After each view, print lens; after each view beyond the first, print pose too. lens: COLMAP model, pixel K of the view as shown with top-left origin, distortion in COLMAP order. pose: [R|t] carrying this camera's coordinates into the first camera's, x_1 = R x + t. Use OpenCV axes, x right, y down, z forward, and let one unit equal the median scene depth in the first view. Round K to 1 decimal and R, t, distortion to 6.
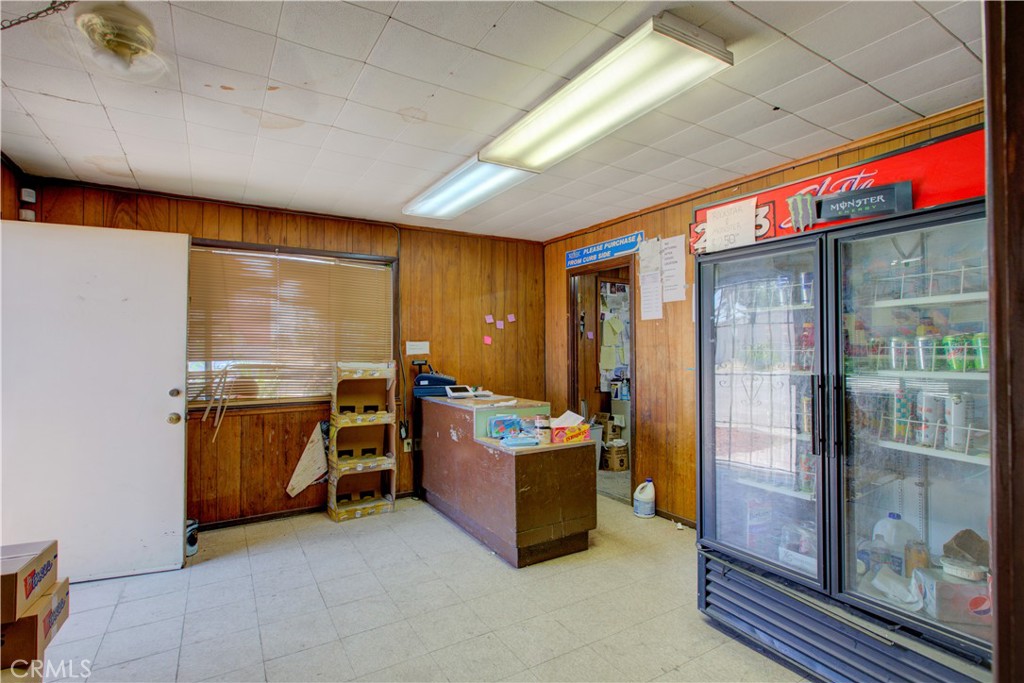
lens RADIAL K [[486.1, 0, 496.9], [0, 486.1, 359.4], [0, 0, 1]] dist [-0.014811, 0.000889]
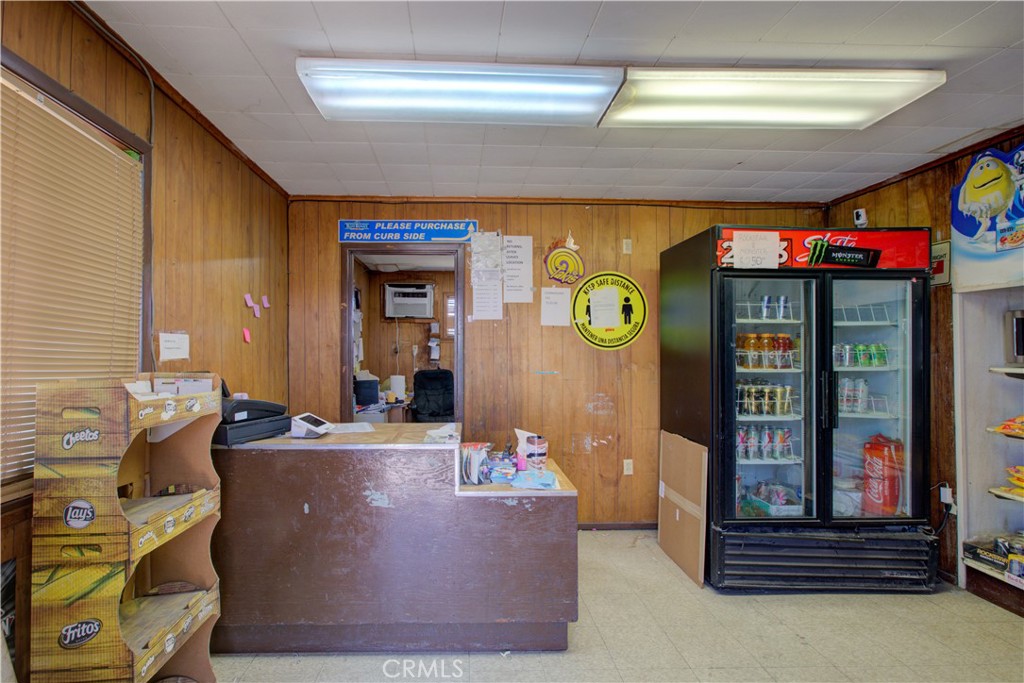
lens RADIAL K [[486.1, 0, 496.9], [0, 486.1, 359.4], [0, 0, 1]] dist [-0.014811, 0.000889]
pose [[0.477770, -0.007020, 0.878457, -0.491448], [0.013708, 0.999906, 0.000534, -0.007752], [-0.878378, 0.011787, 0.477821, 0.559042]]
